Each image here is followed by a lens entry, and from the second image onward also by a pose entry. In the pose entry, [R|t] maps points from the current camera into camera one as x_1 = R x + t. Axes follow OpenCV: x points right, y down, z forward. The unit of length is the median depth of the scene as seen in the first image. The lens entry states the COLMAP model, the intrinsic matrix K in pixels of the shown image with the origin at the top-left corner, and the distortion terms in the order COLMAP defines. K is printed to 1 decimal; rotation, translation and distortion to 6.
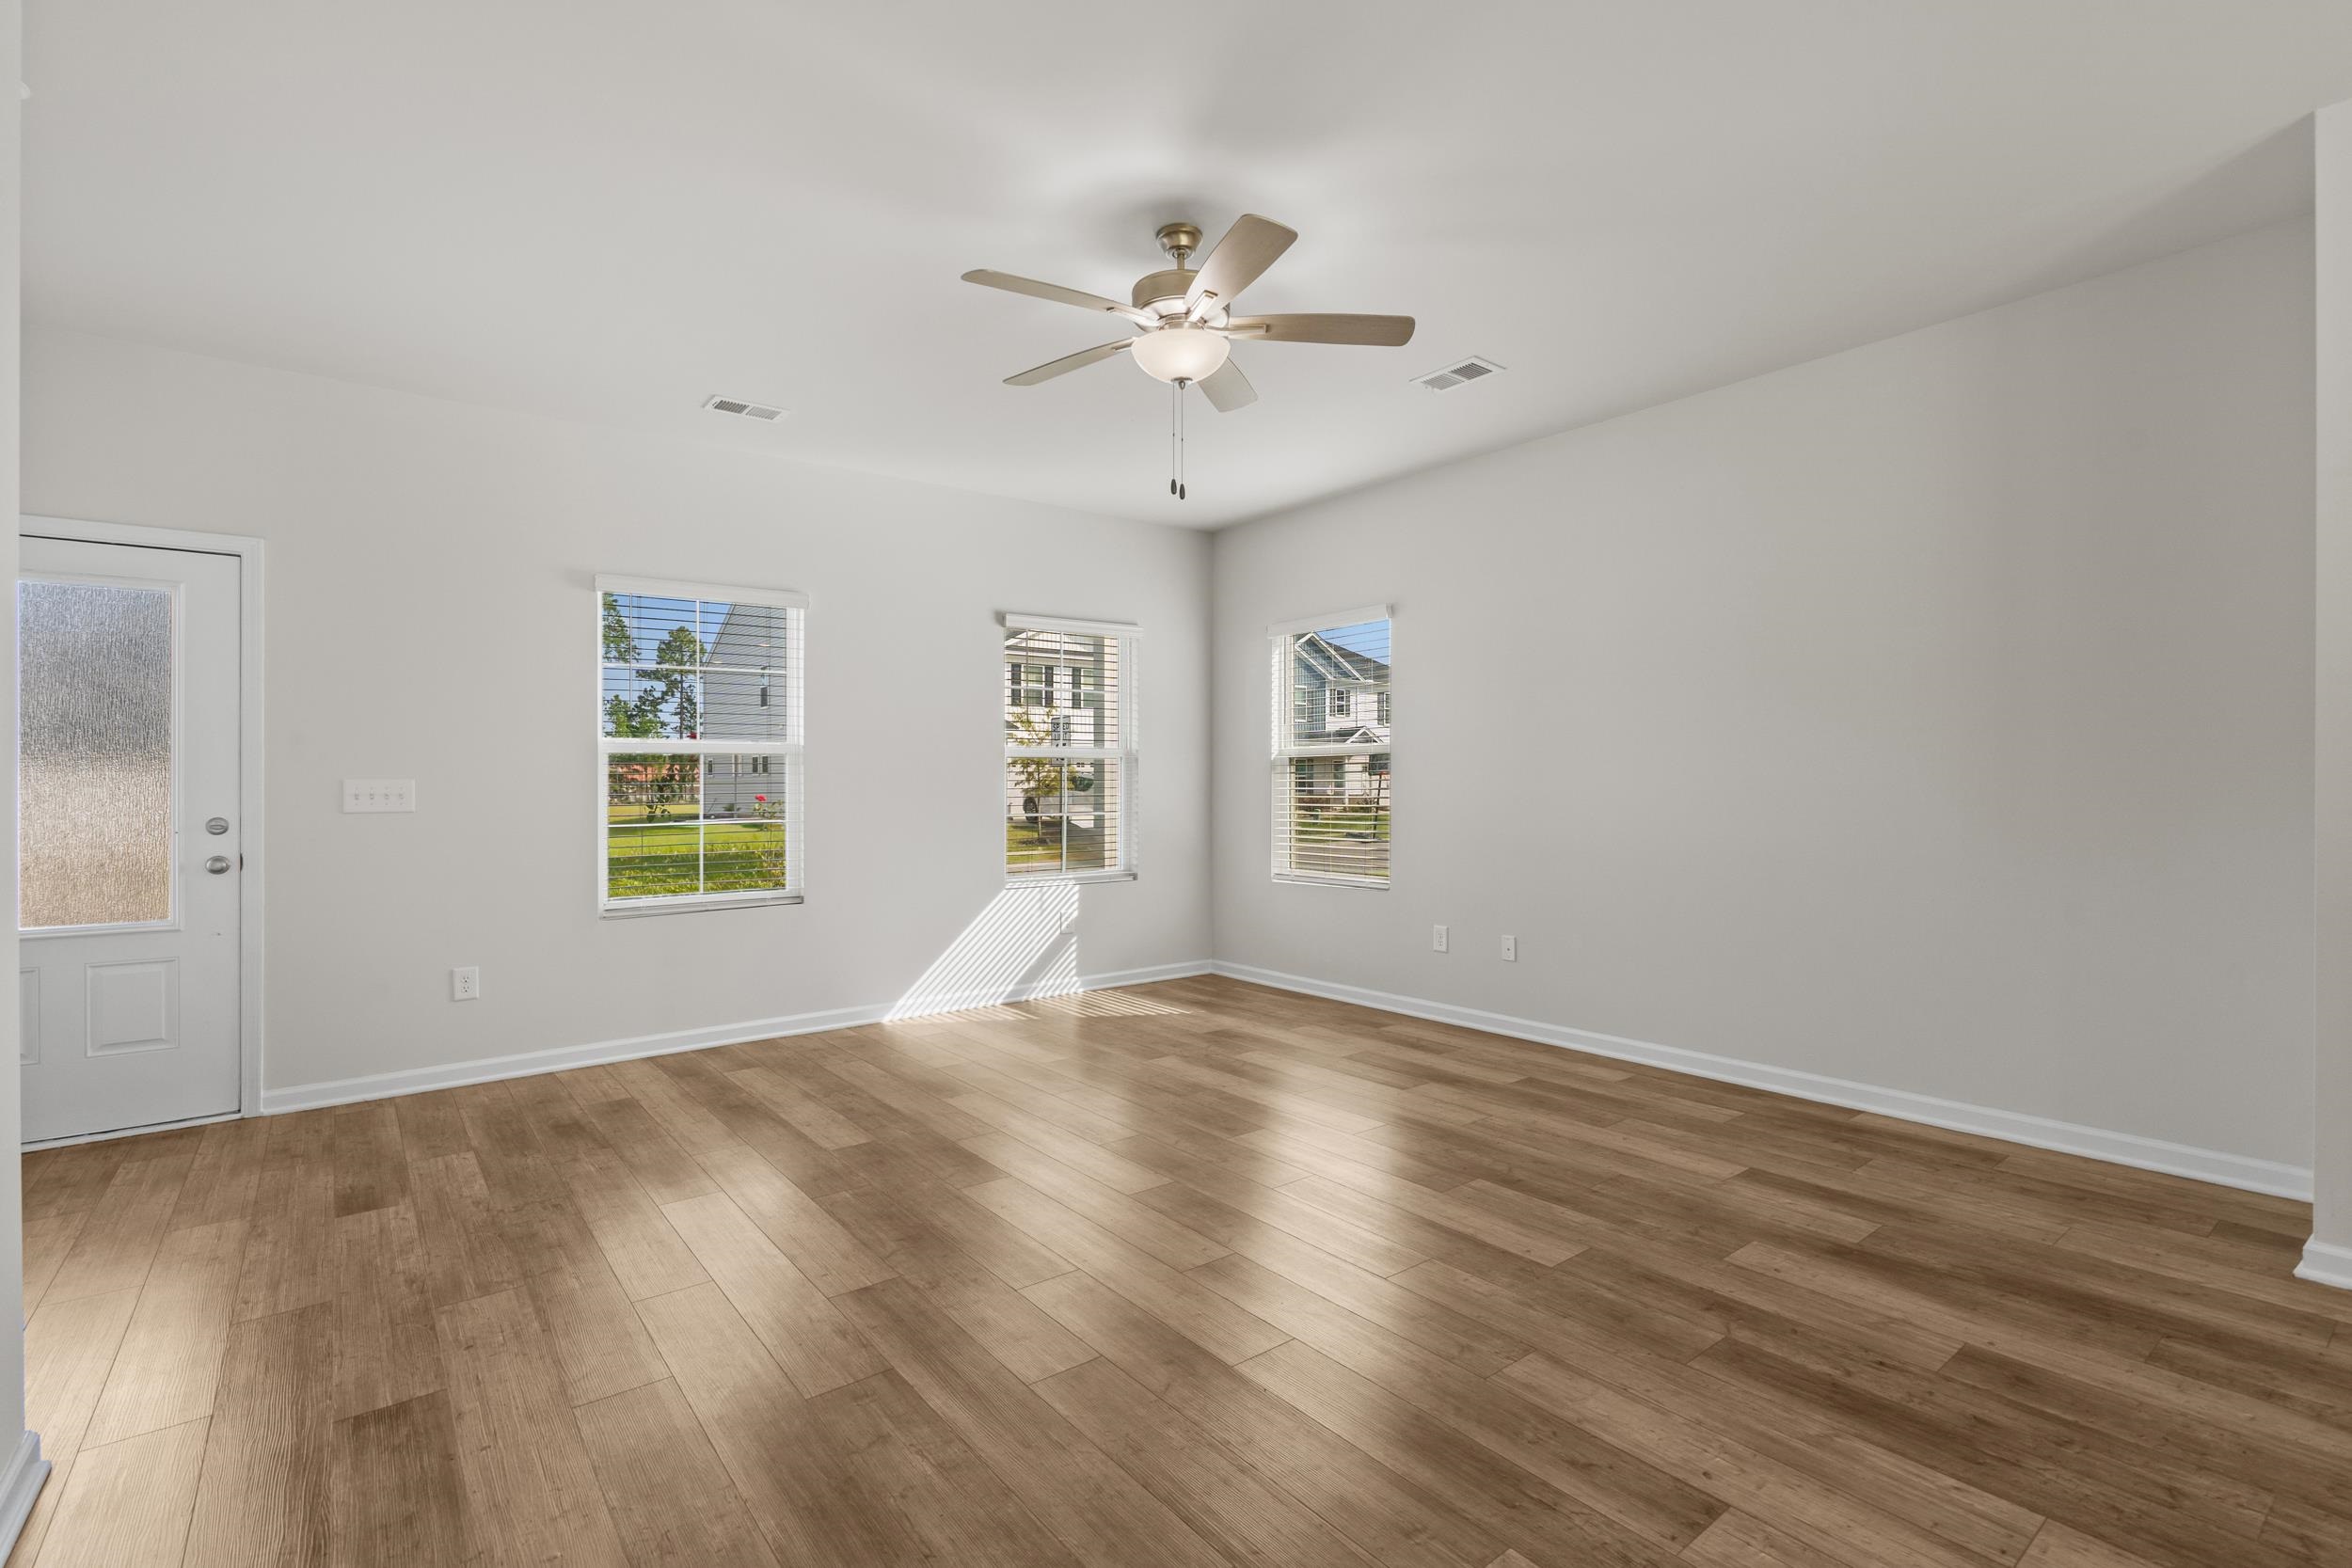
lens RADIAL K [[1068.1, 0, 1158.5], [0, 1068.1, 778.8], [0, 0, 1]] dist [-0.005791, 0.003141]
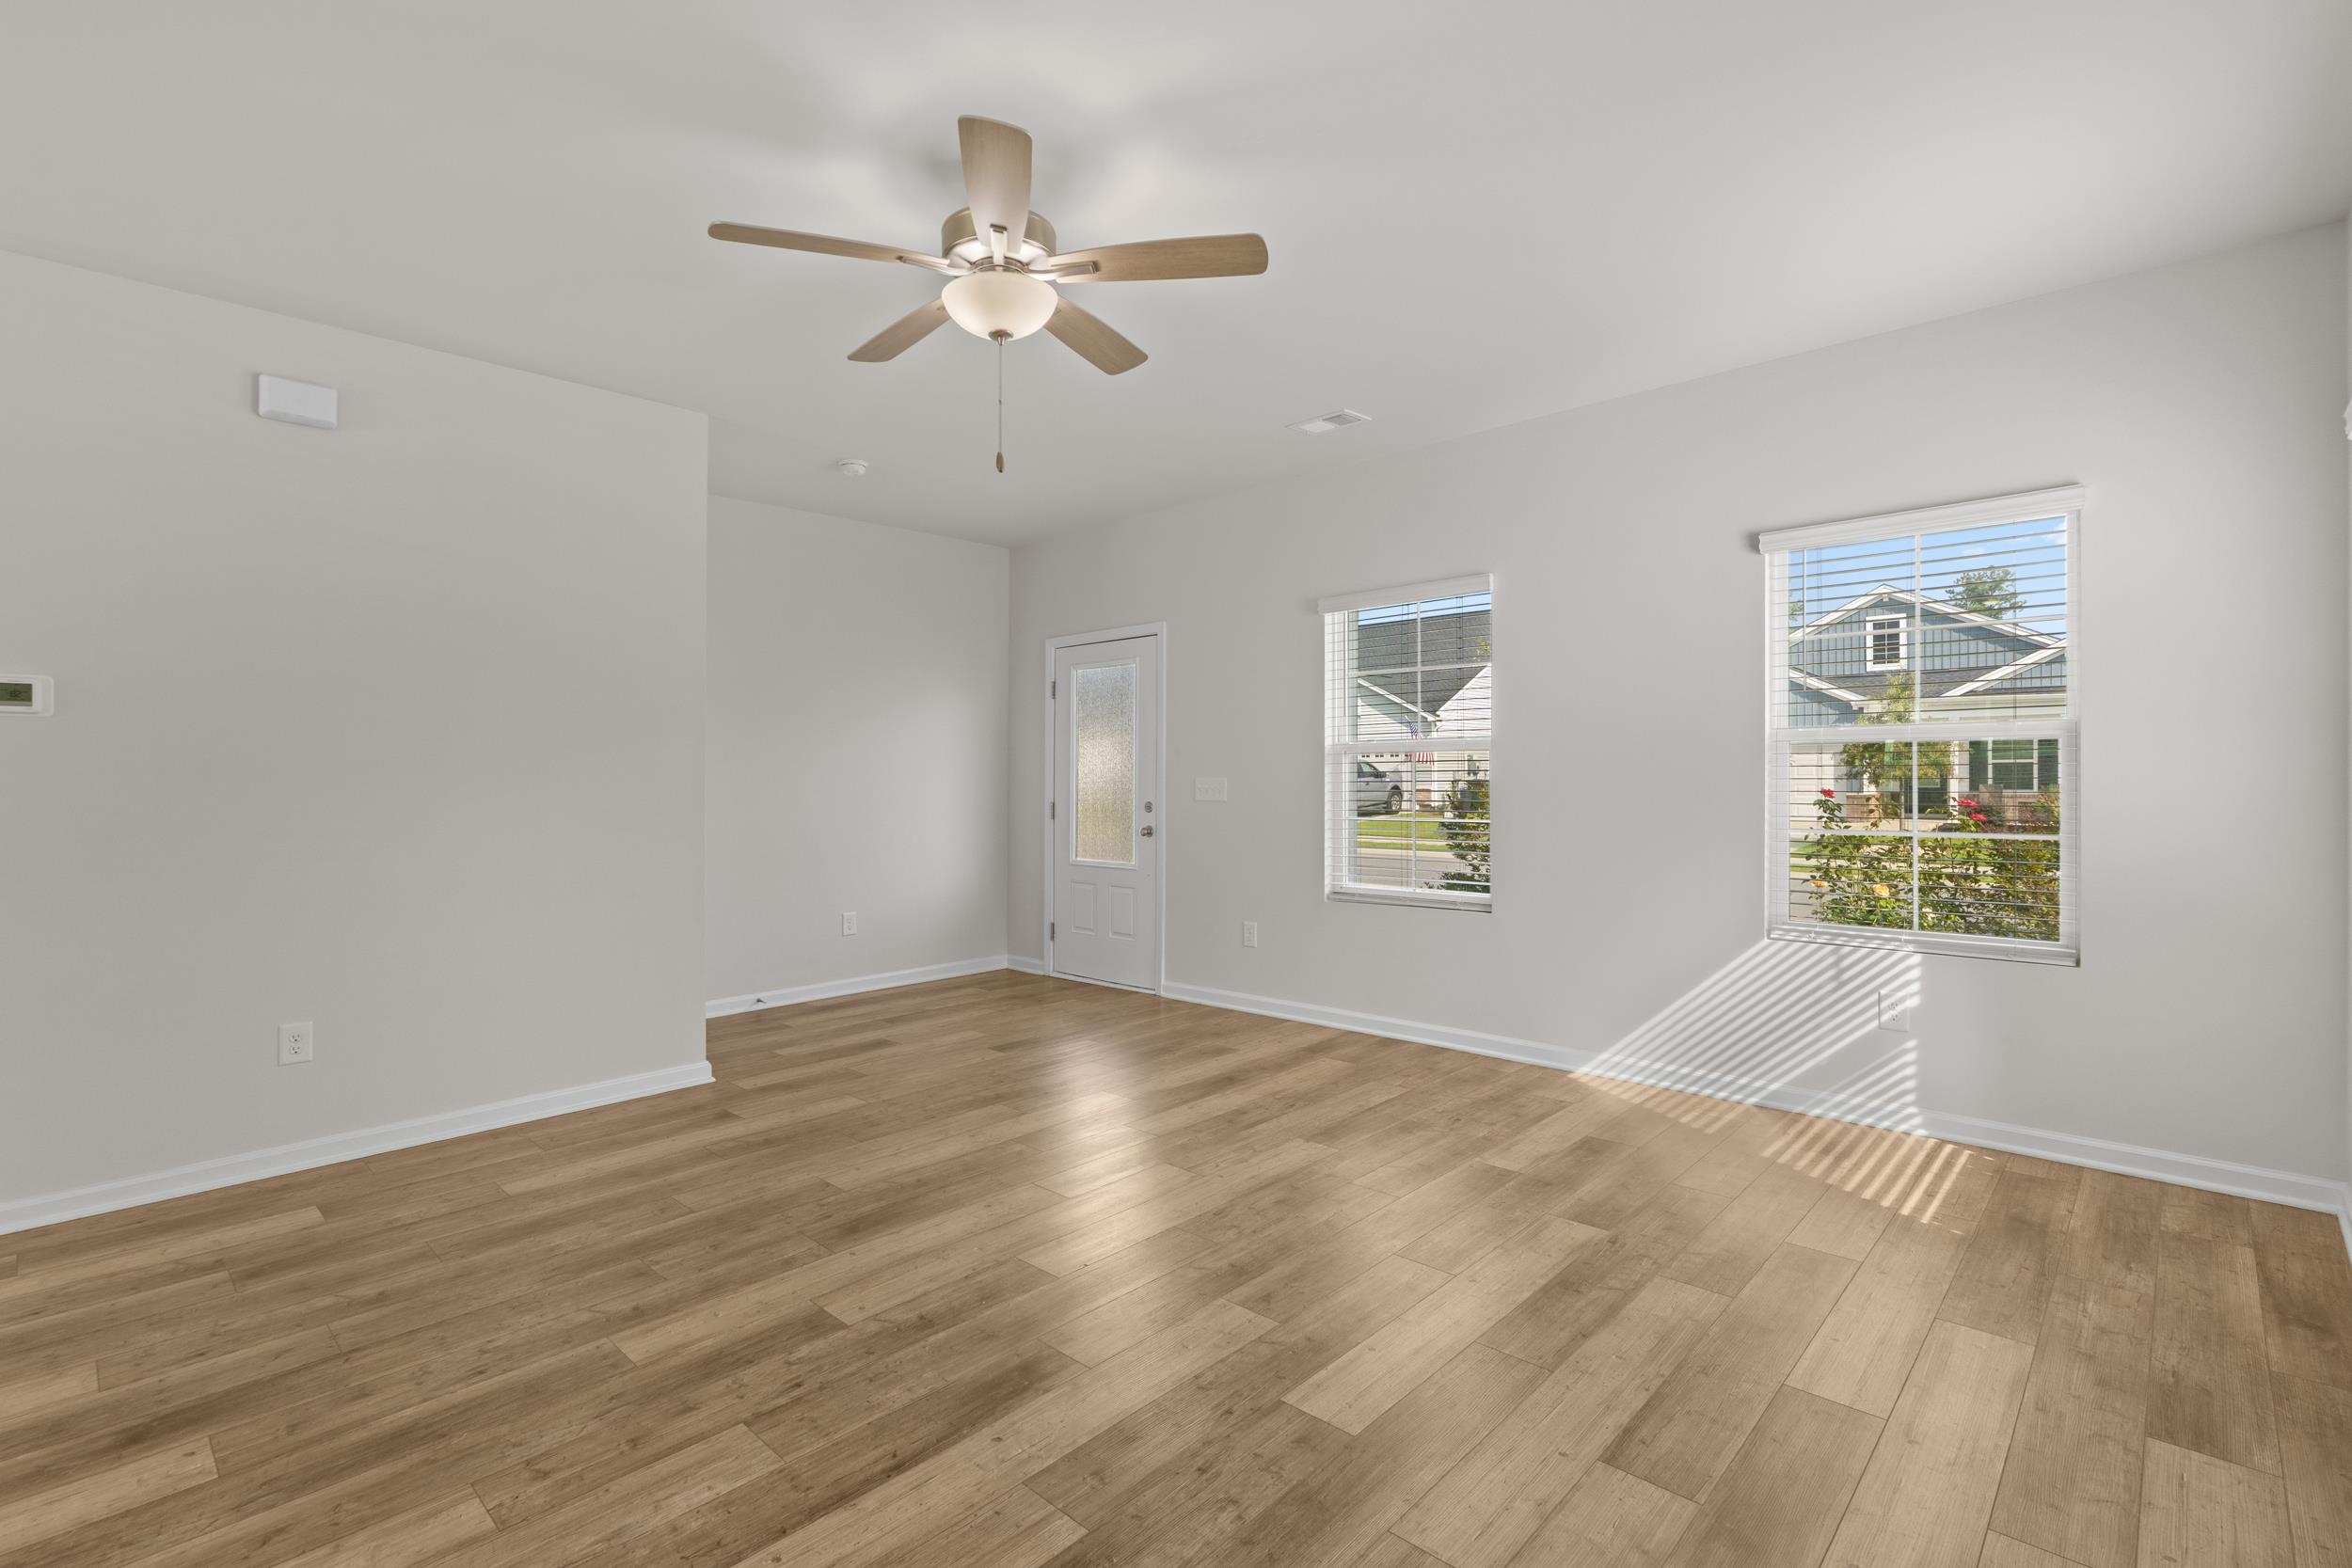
lens RADIAL K [[1068.1, 0, 1188.0], [0, 1068.1, 777.5], [0, 0, 1]] dist [-0.005791, 0.003141]
pose [[0.165252, 0.010873, -0.986191, 0.687279], [0.014403, 0.999806, 0.013436, -0.021344], [0.986146, -0.016425, 0.165064, 0.776612]]
